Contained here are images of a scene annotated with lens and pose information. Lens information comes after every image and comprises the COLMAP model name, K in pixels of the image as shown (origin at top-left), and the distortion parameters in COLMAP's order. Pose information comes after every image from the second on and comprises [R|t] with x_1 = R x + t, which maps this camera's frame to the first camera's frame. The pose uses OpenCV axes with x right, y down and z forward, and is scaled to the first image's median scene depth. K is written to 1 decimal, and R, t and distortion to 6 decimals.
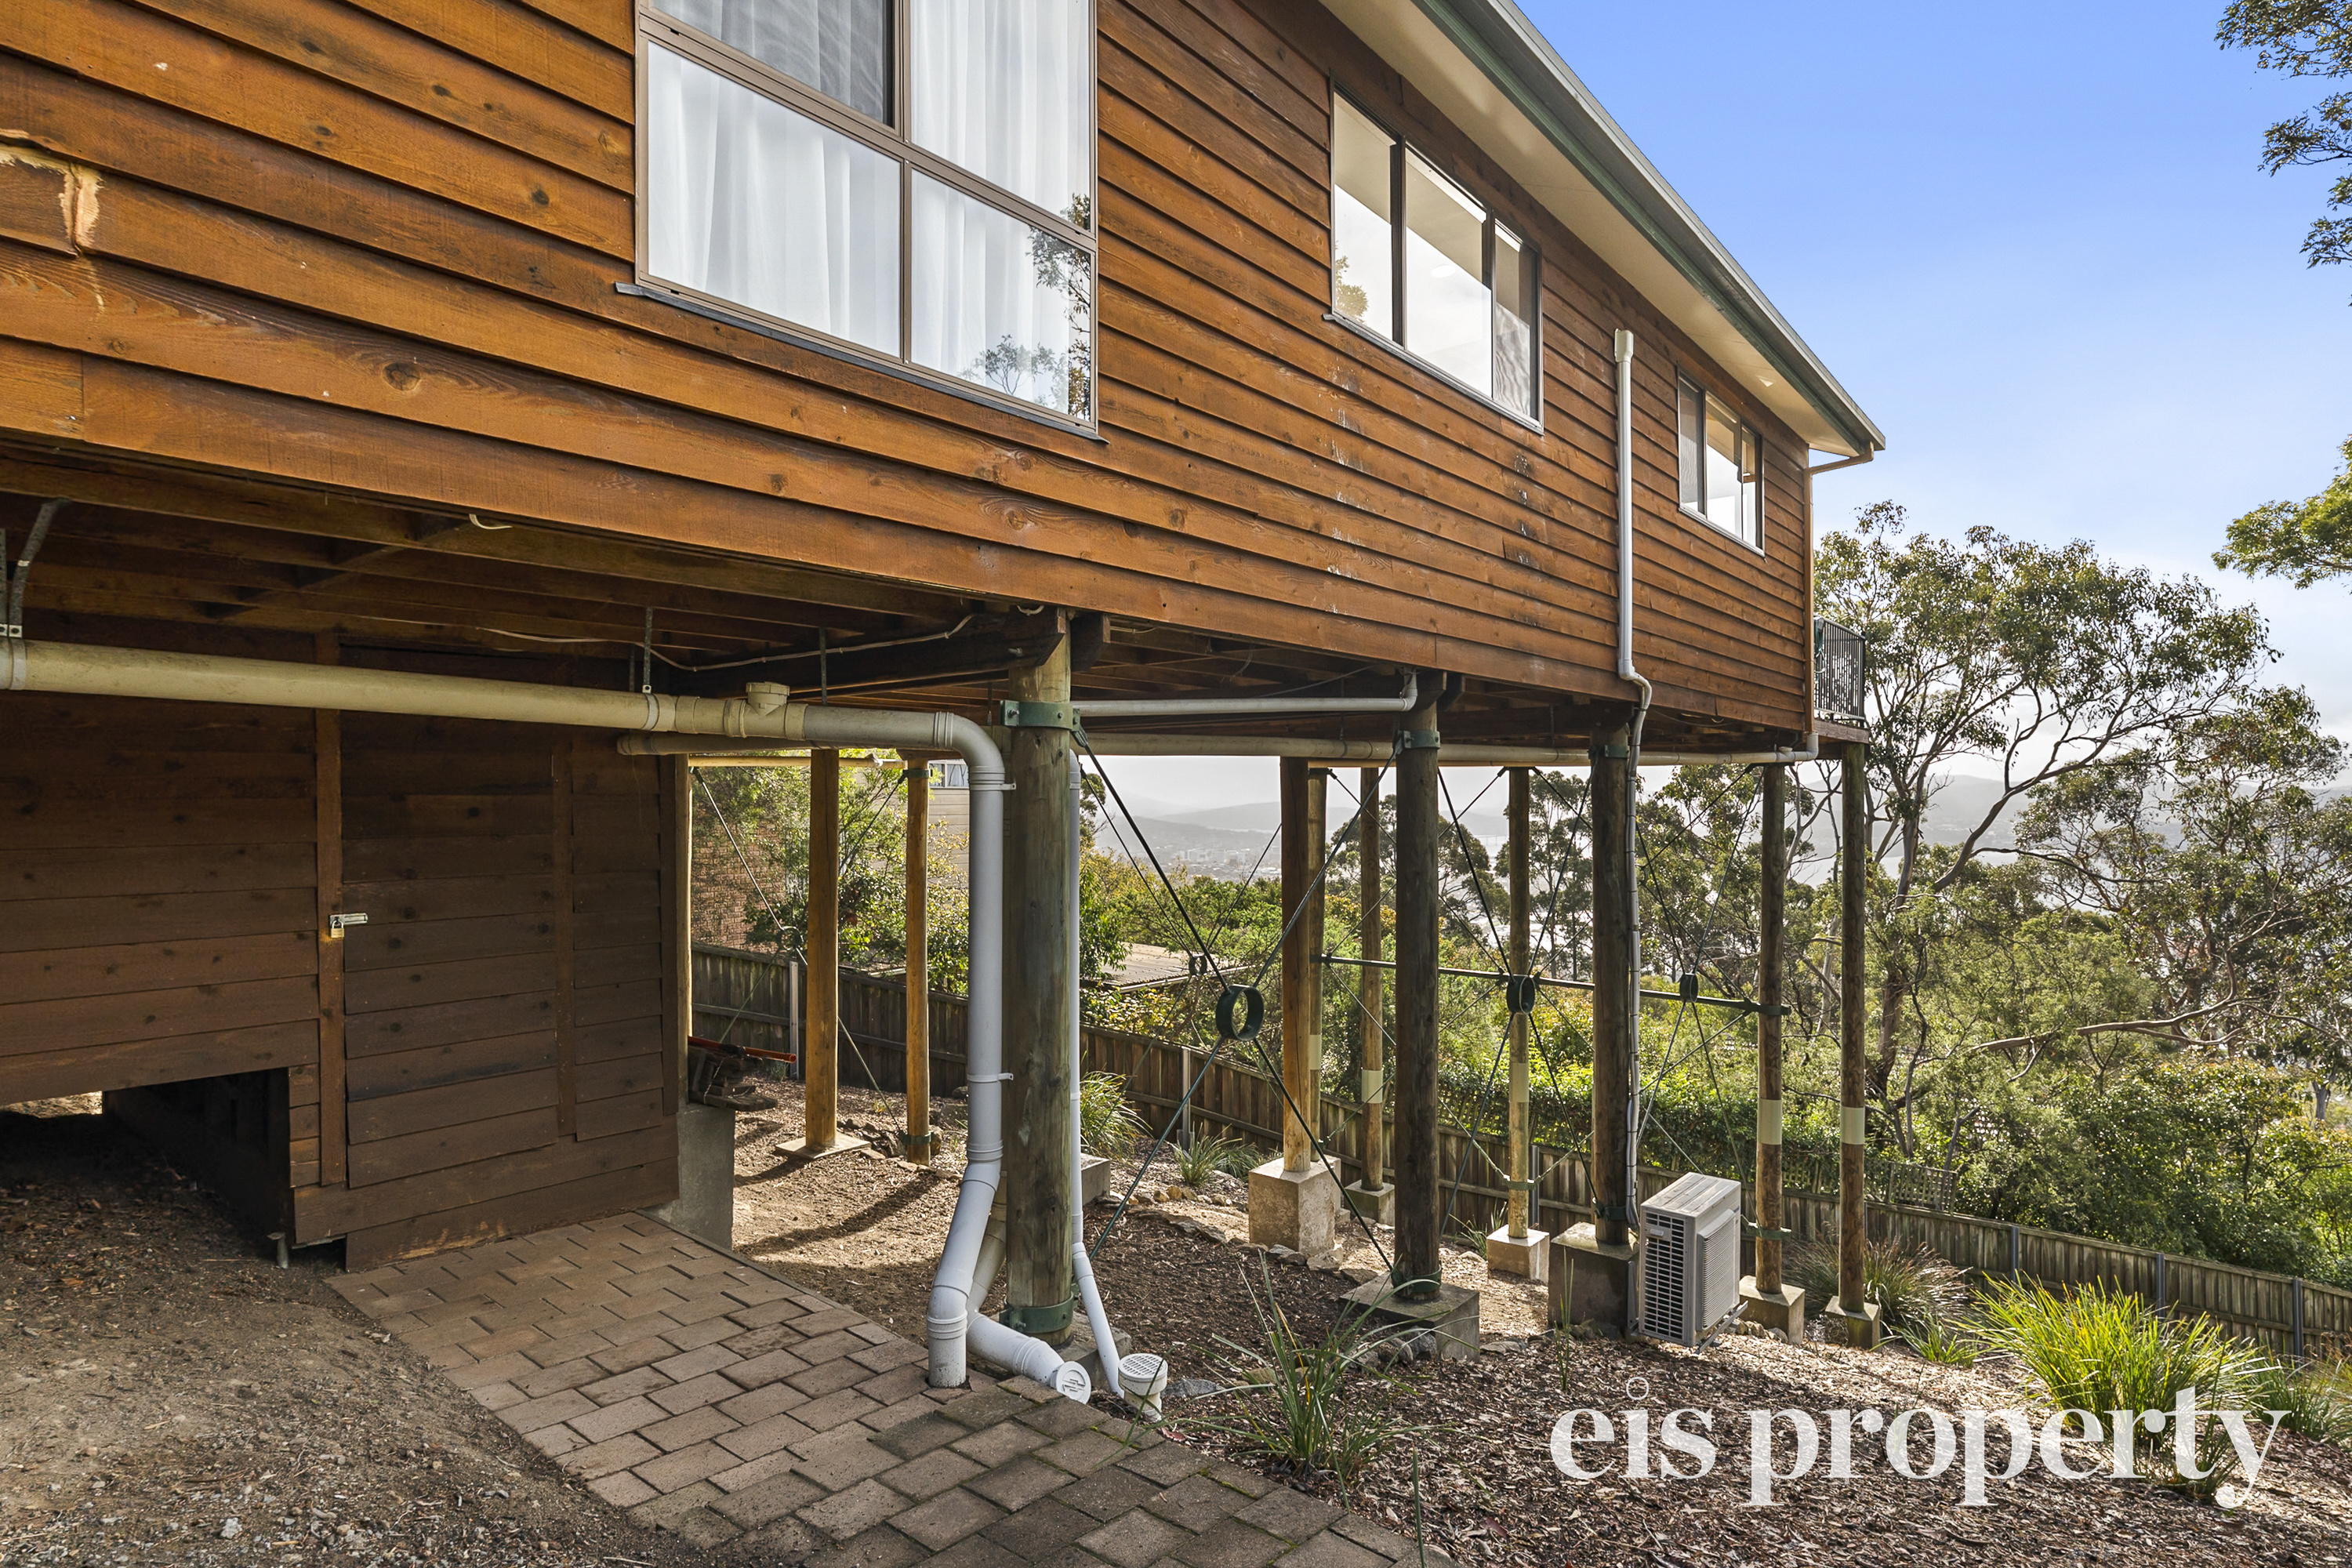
lens RADIAL K [[1251.9, 0, 1175.4], [0, 1251.9, 793.1], [0, 0, 1]] dist [0.000429, -0.000347]
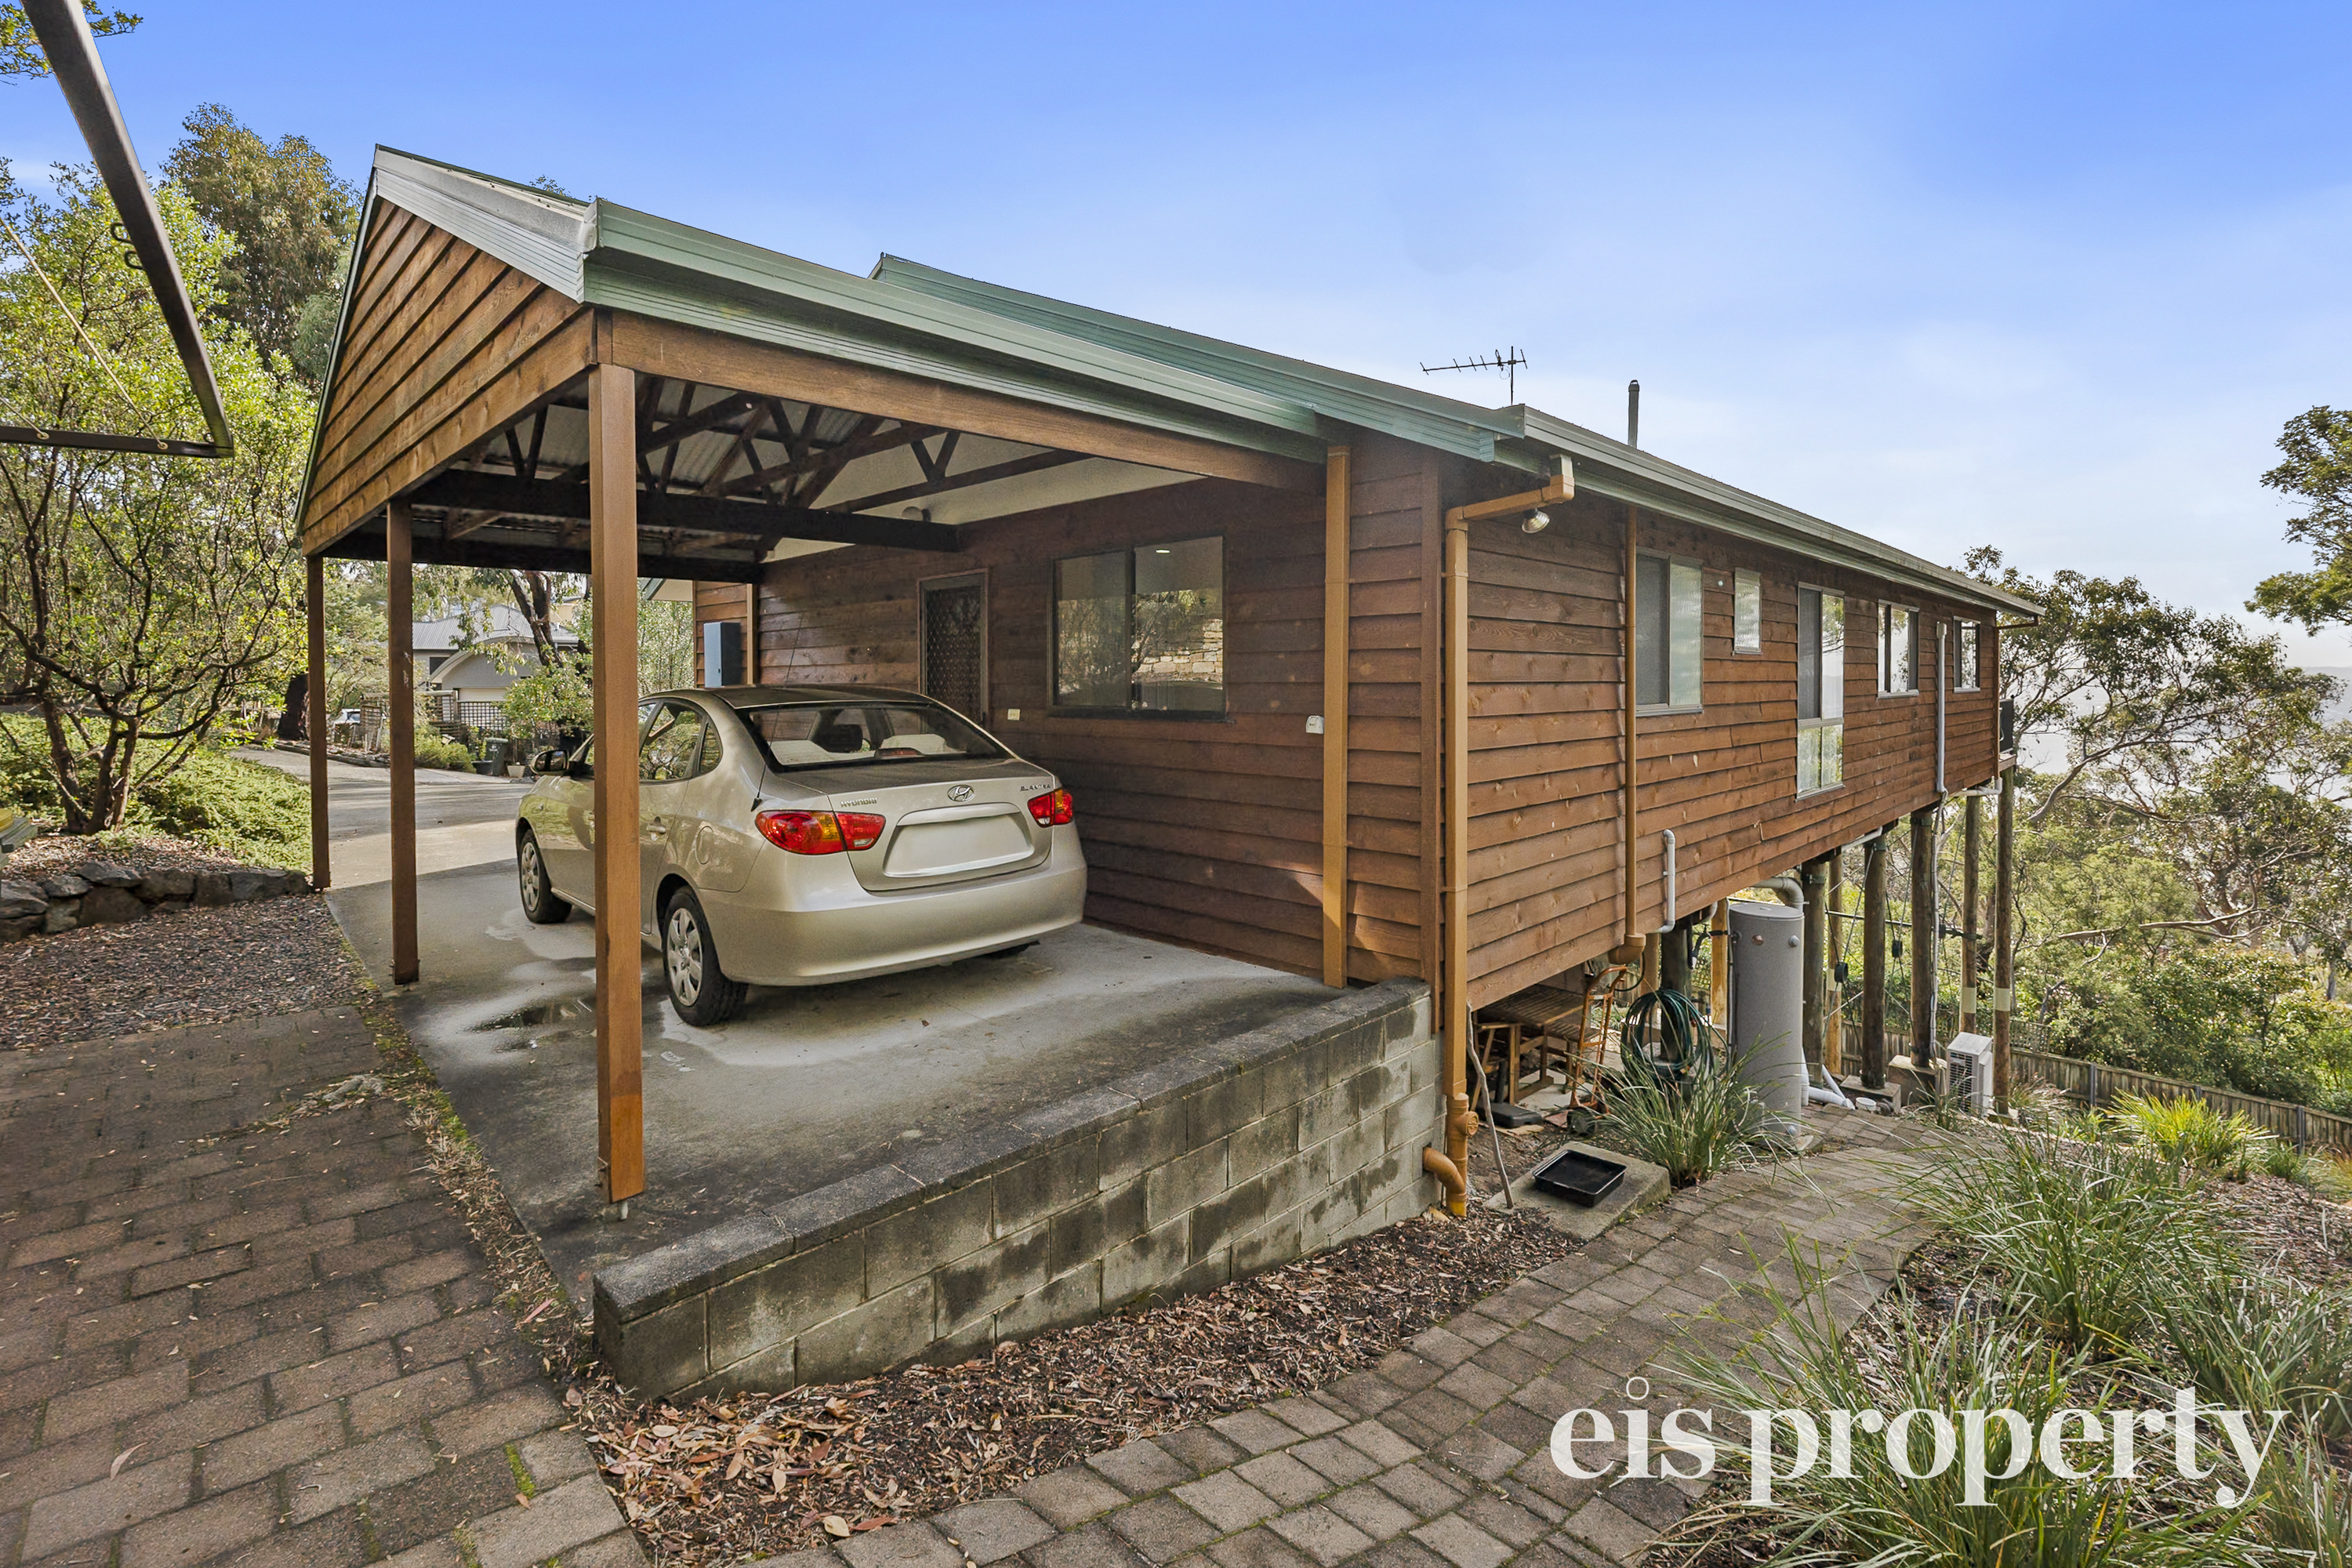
lens RADIAL K [[1063.7, 0, 1171.0], [0, 1063.7, 680.1], [0, 0, 1]] dist [-0.005585, -0.000474]
pose [[0.994548, 0.000511, -0.104279, -0.256710], [0.000575, 0.999946, 0.010379, -0.109904], [0.104278, -0.010382, 0.994494, -0.319982]]
